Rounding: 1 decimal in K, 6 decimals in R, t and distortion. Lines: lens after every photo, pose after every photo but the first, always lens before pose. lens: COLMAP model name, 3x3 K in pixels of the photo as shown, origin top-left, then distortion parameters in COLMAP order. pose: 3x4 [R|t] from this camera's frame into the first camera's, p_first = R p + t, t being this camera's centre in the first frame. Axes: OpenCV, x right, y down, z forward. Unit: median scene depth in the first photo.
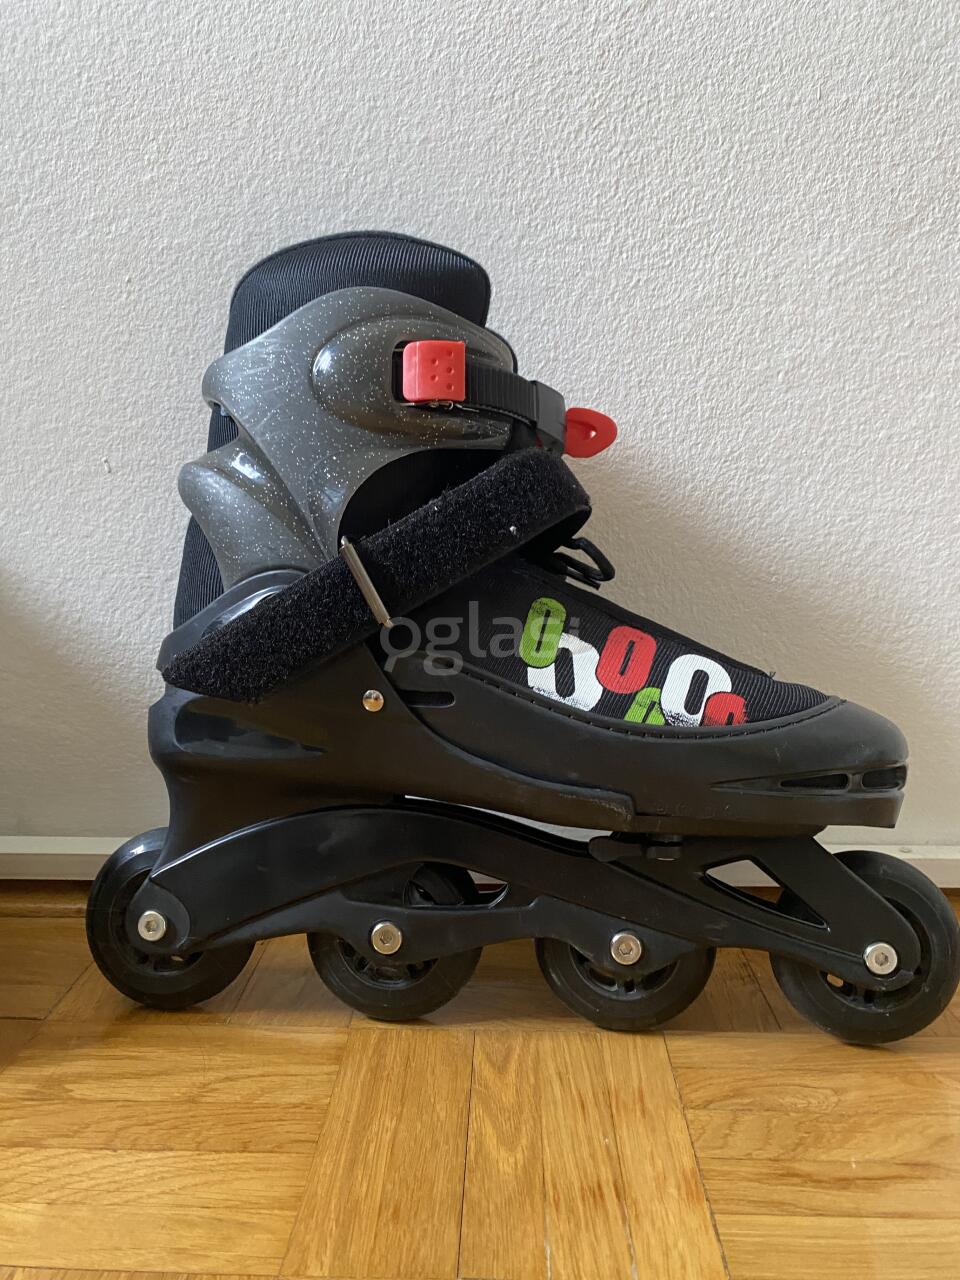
lens RADIAL K [[975.8, 0, 480.0], [0, 975.8, 640.0], [0, 0, 1]] dist [0.058842, -0.161944]
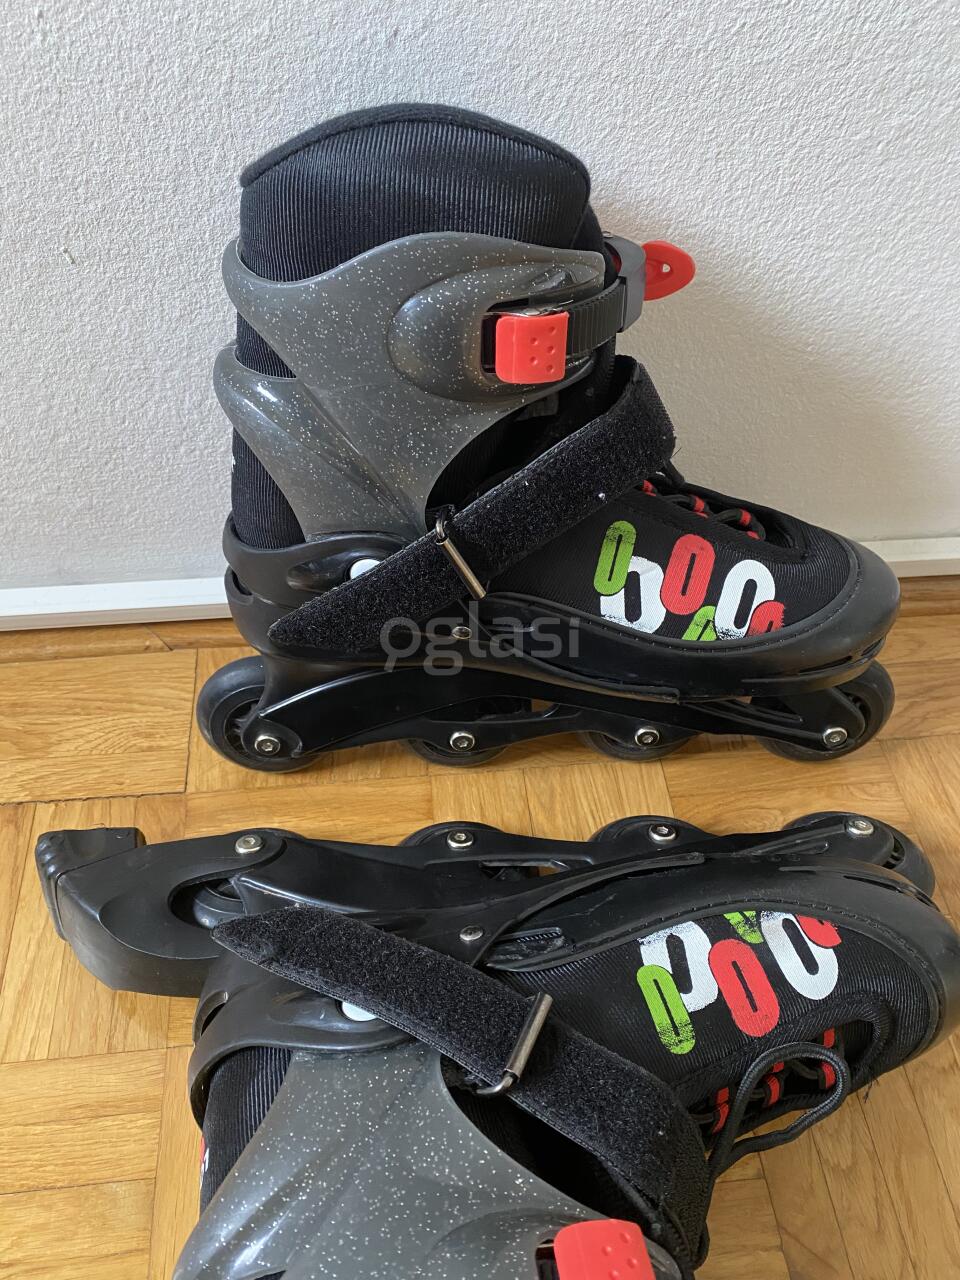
lens RADIAL K [[975.2, 0, 480.0], [0, 975.2, 640.0], [0, 0, 1]] dist [-0.001387, 0.001629]
pose [[0.989713, -0.084679, 0.115315, -0.167627], [-0.018451, 0.723745, 0.689821, -0.533694], [-0.141872, -0.684852, 0.714737, 0.157278]]
